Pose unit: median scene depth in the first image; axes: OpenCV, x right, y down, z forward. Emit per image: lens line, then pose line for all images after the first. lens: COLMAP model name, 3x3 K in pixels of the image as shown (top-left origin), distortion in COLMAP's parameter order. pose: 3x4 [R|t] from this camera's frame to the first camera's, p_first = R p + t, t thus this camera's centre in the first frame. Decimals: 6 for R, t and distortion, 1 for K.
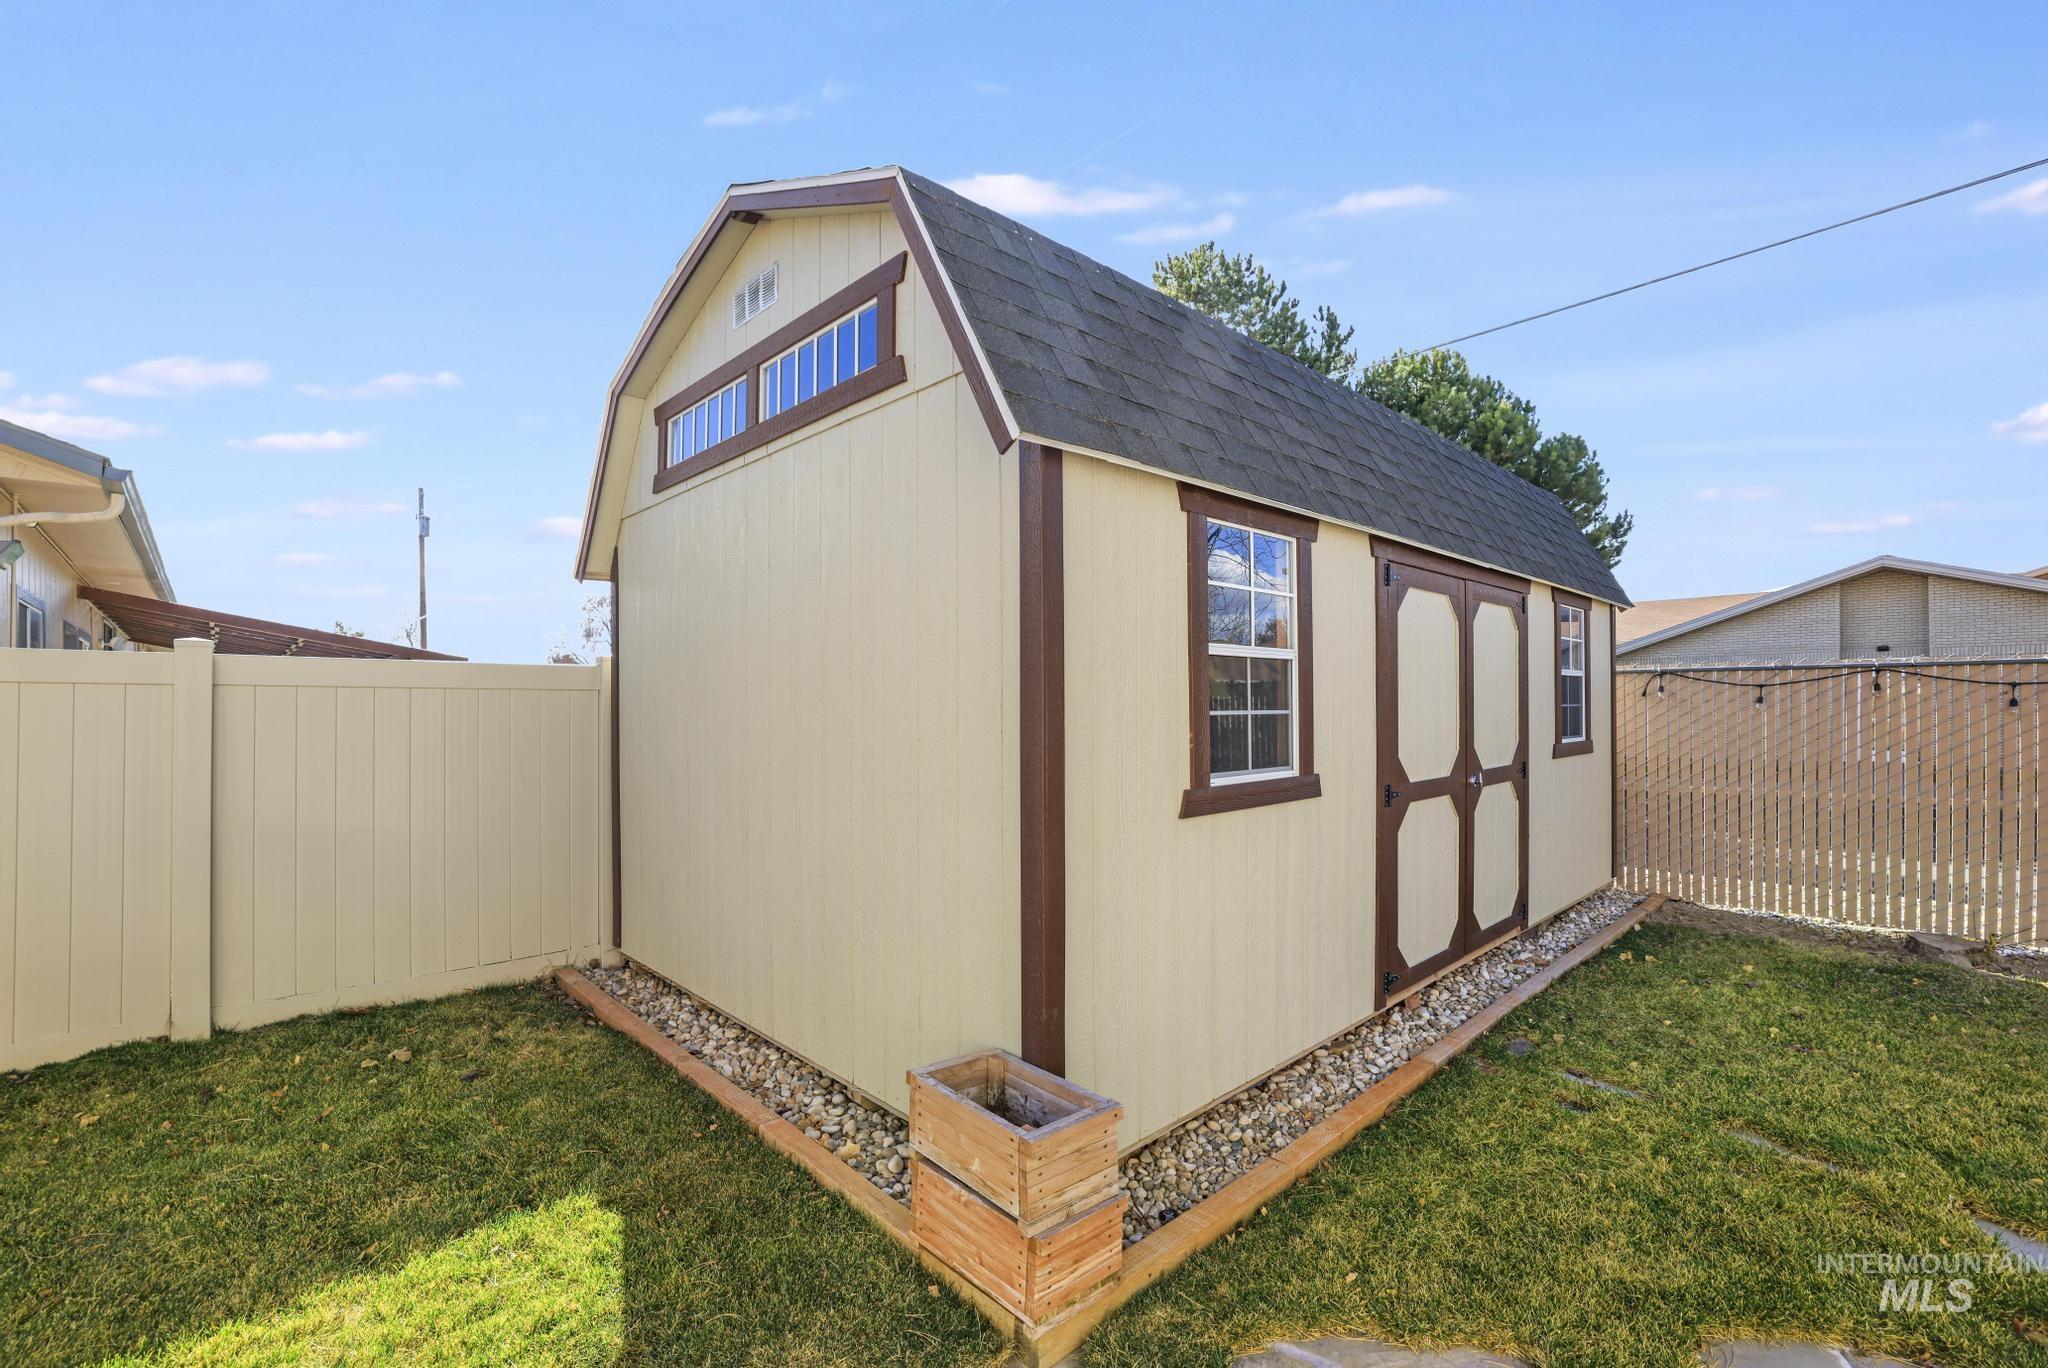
lens RADIAL K [[877.8, 0, 1023.6], [0, 877.8, 686.1], [0, 0, 1]] dist [-0.004323, 0.000350]
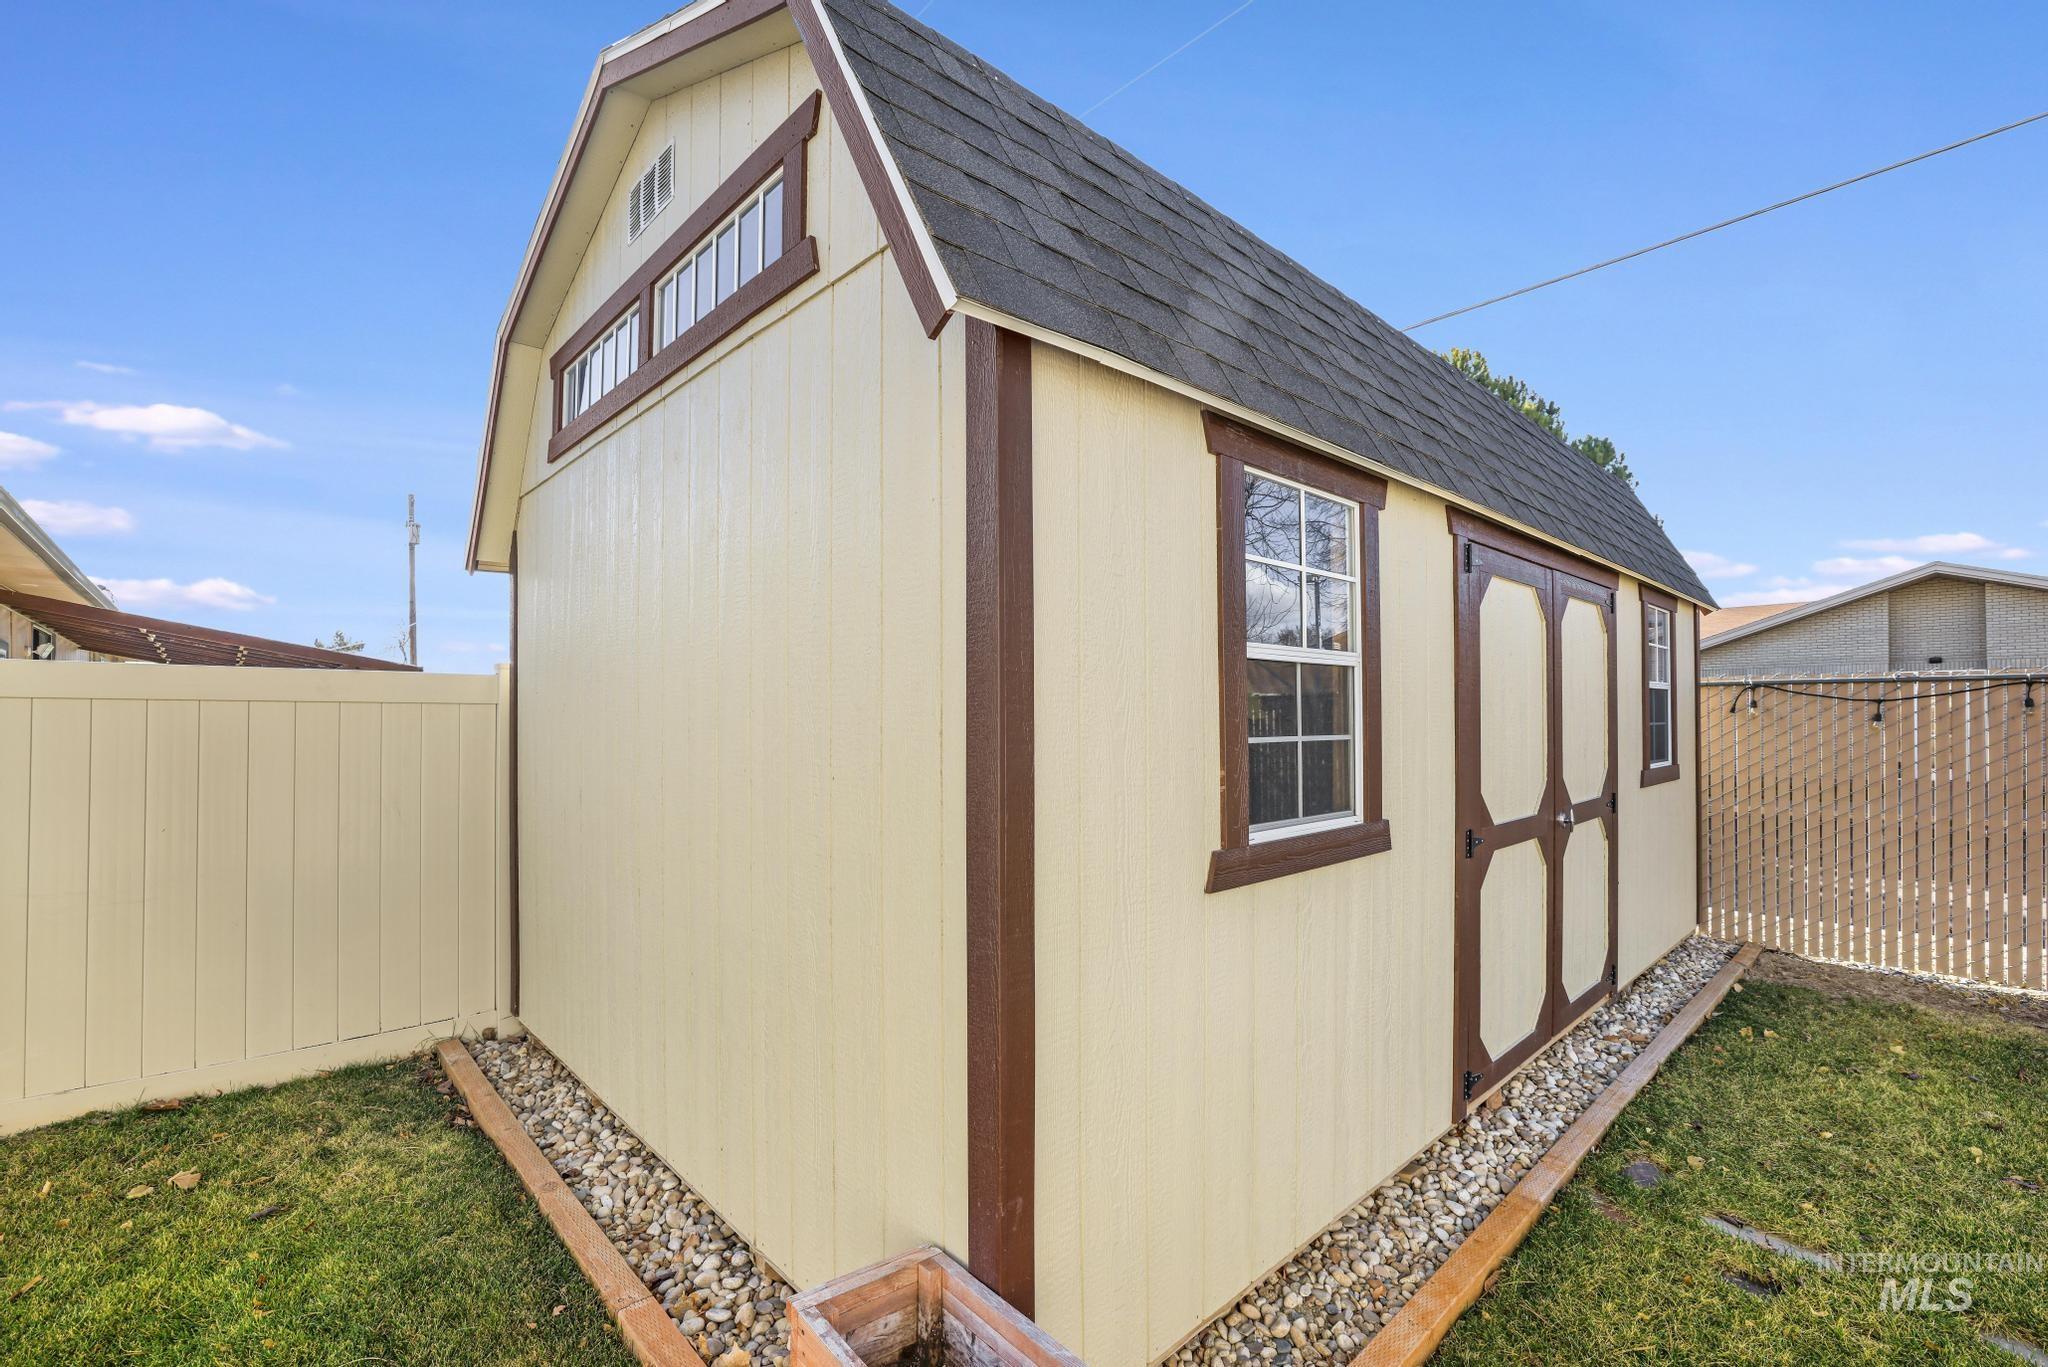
lens RADIAL K [[877.8, 0, 1021.6], [0, 877.8, 689.8], [0, 0, 1]] dist [-0.004323, 0.000350]
pose [[0.999956, 0.001688, -0.009257, 0.029287], [-0.001775, 0.999954, -0.009429, -0.002500], [0.009241, 0.009445, 0.999913, 0.231932]]
